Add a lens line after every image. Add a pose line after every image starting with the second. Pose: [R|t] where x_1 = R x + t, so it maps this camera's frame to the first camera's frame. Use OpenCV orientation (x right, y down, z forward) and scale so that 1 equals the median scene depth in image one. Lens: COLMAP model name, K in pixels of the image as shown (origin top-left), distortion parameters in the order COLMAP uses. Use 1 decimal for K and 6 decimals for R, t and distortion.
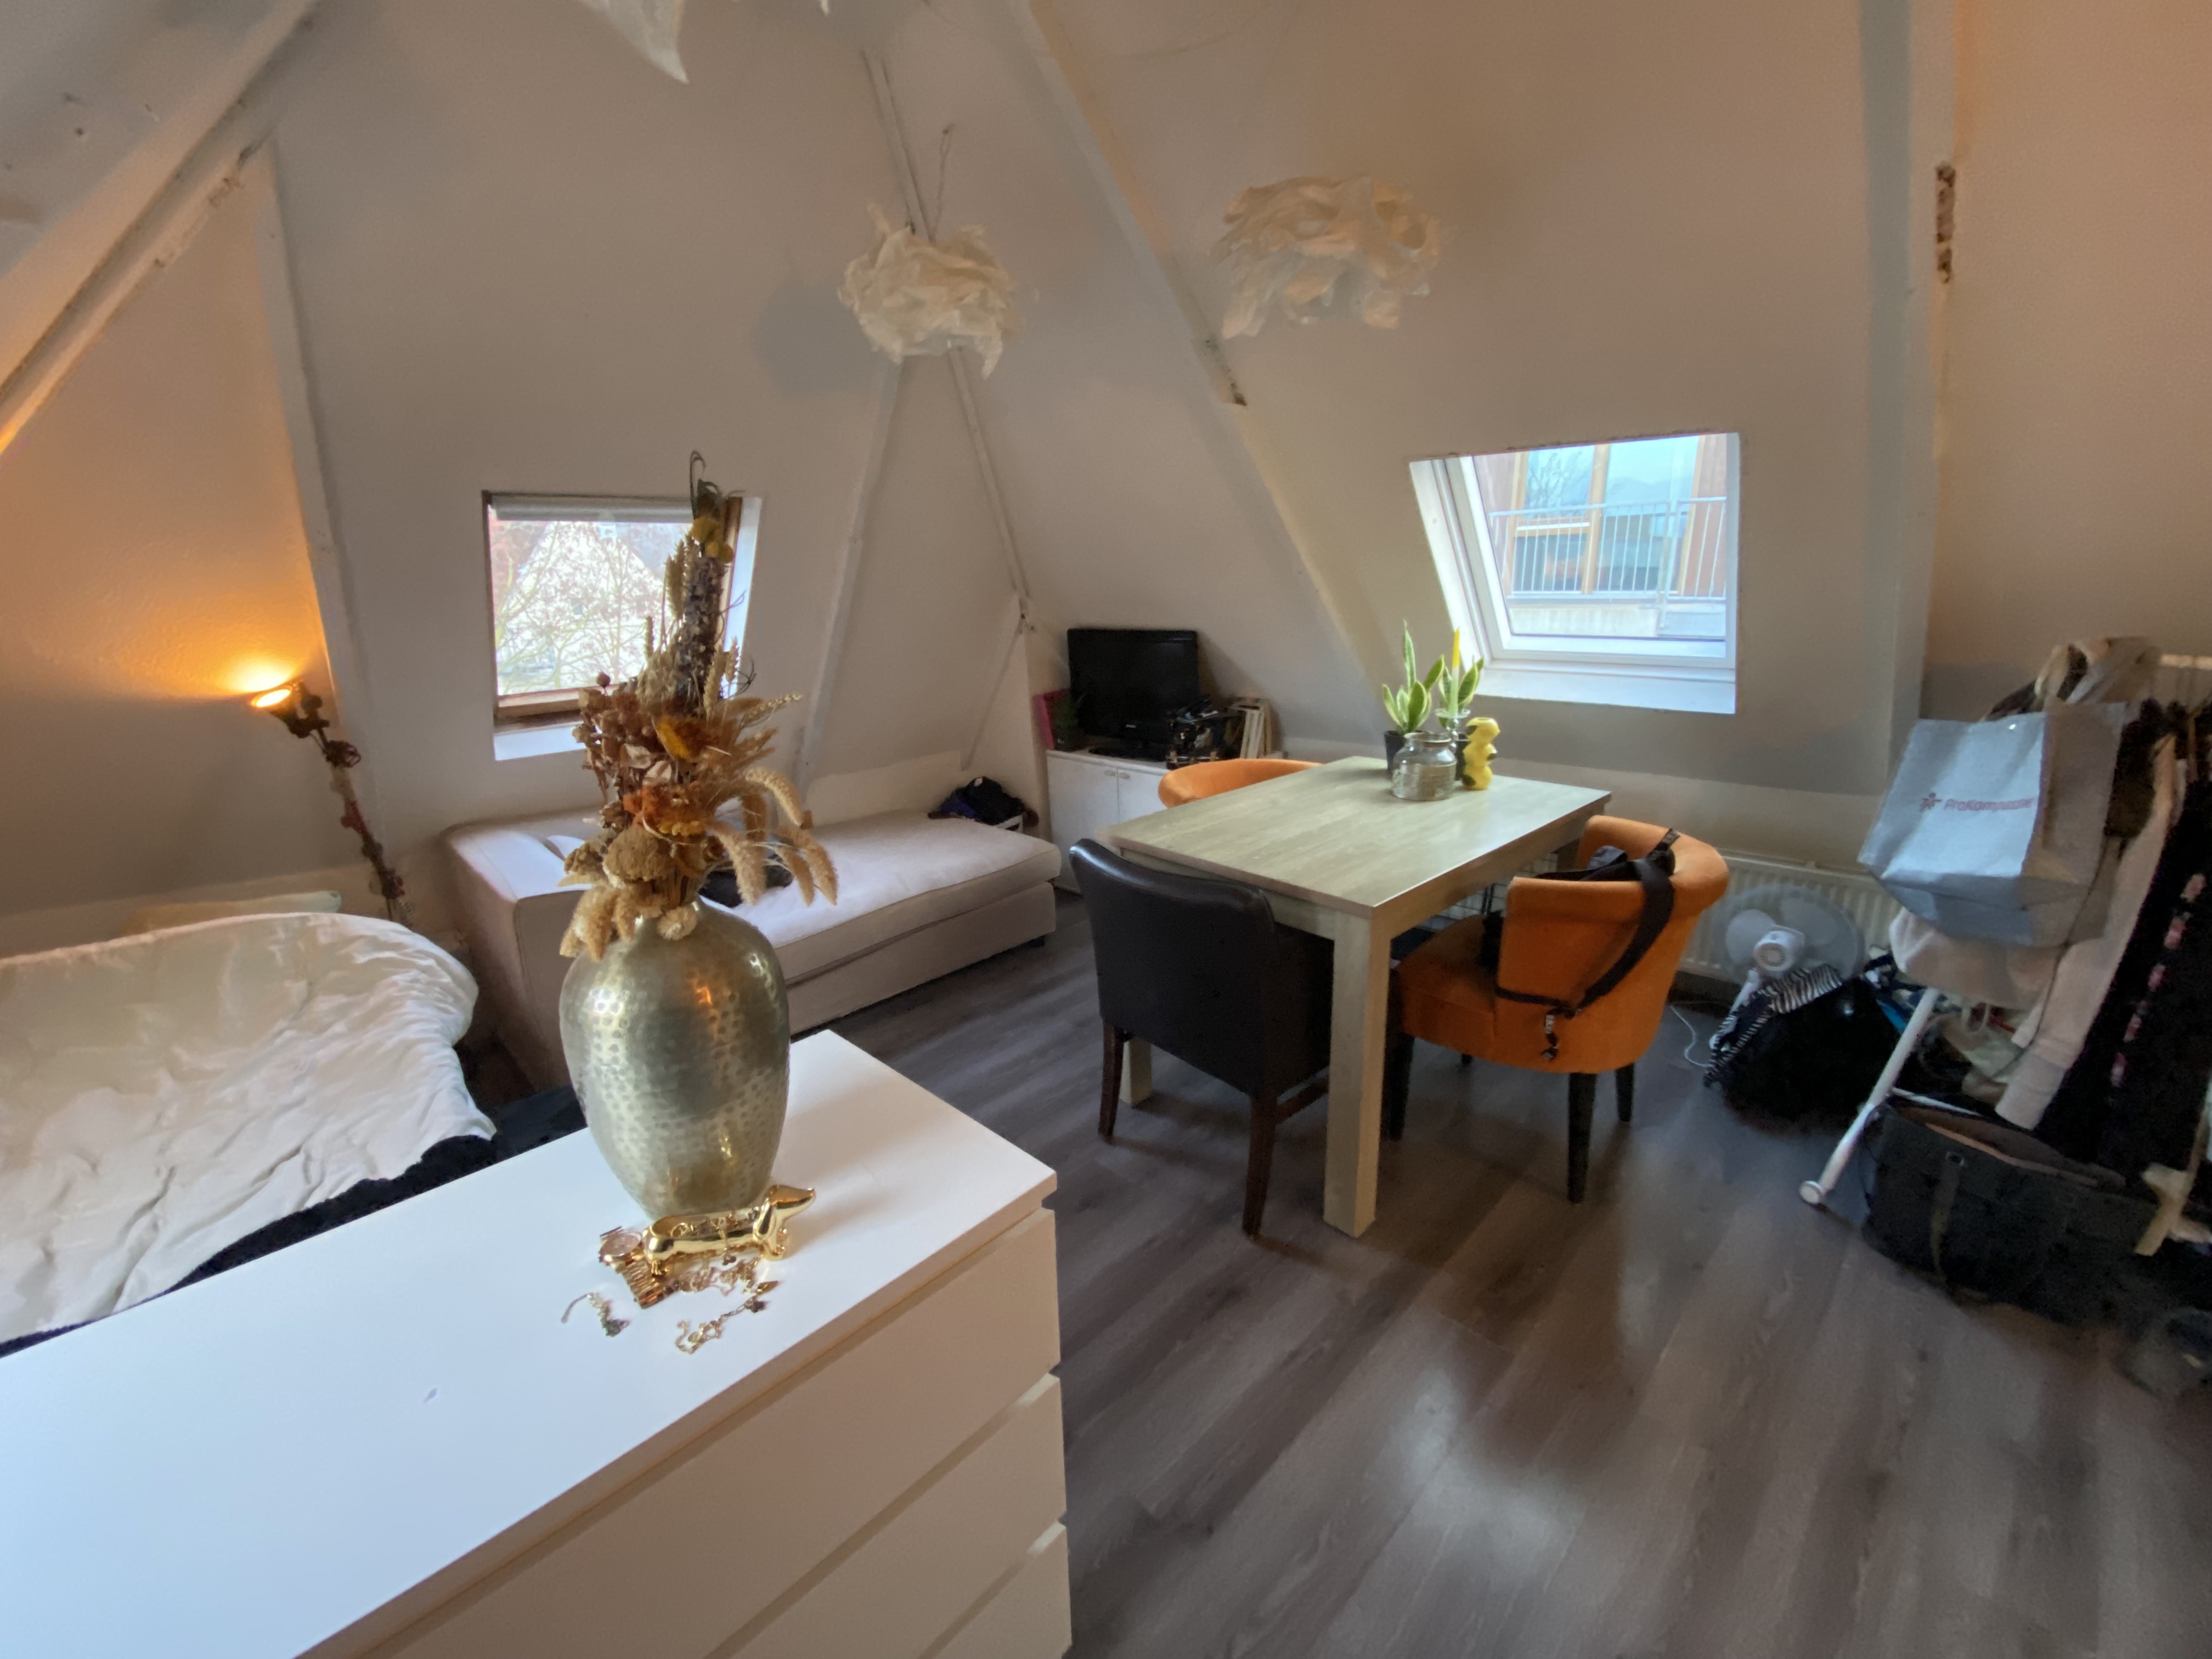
lens RADIAL K [[885.5, 0, 1110.9], [0, 885.5, 831.6], [0, 0, 1]] dist [0.046161, -0.033831]
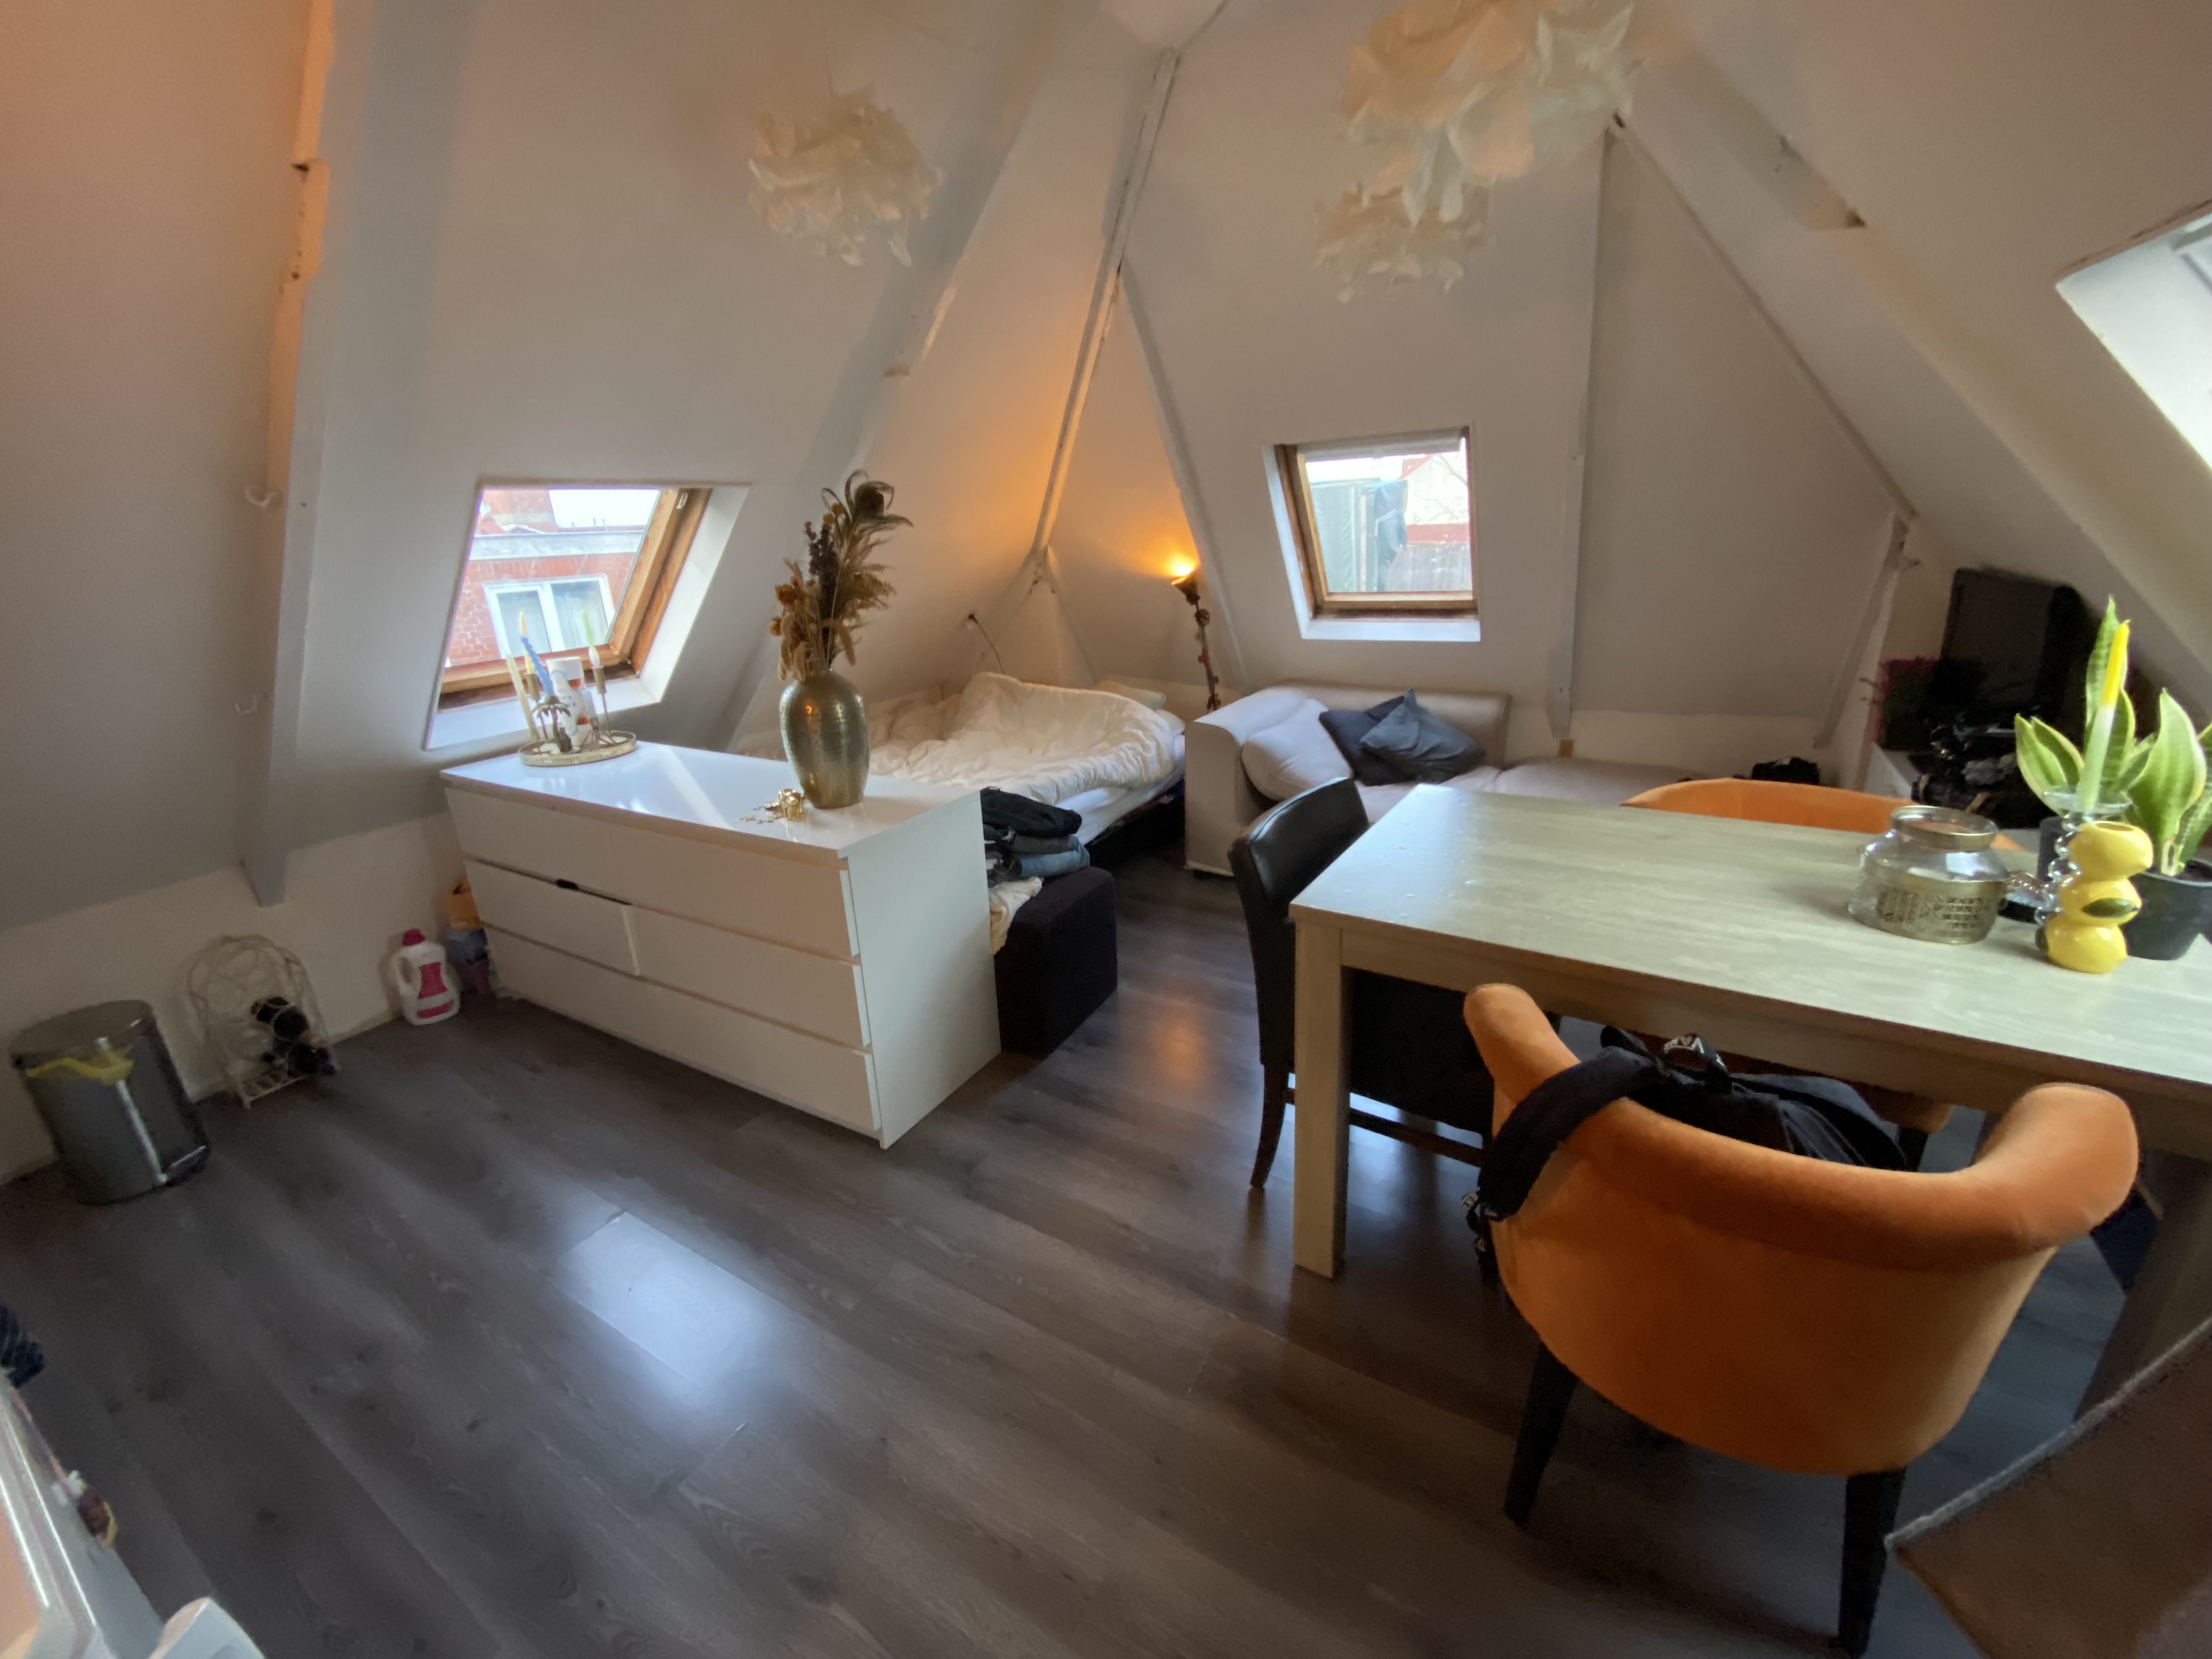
lens RADIAL K [[885.5, 0, 1110.9], [0, 885.5, 831.6], [0, 0, 1]] dist [0.046161, -0.033831]
pose [[0.251318, 0.337594, -0.907122, 0.744253], [-0.237829, 0.930008, 0.280220, -0.138685], [0.938231, 0.145316, 0.314017, 0.385925]]
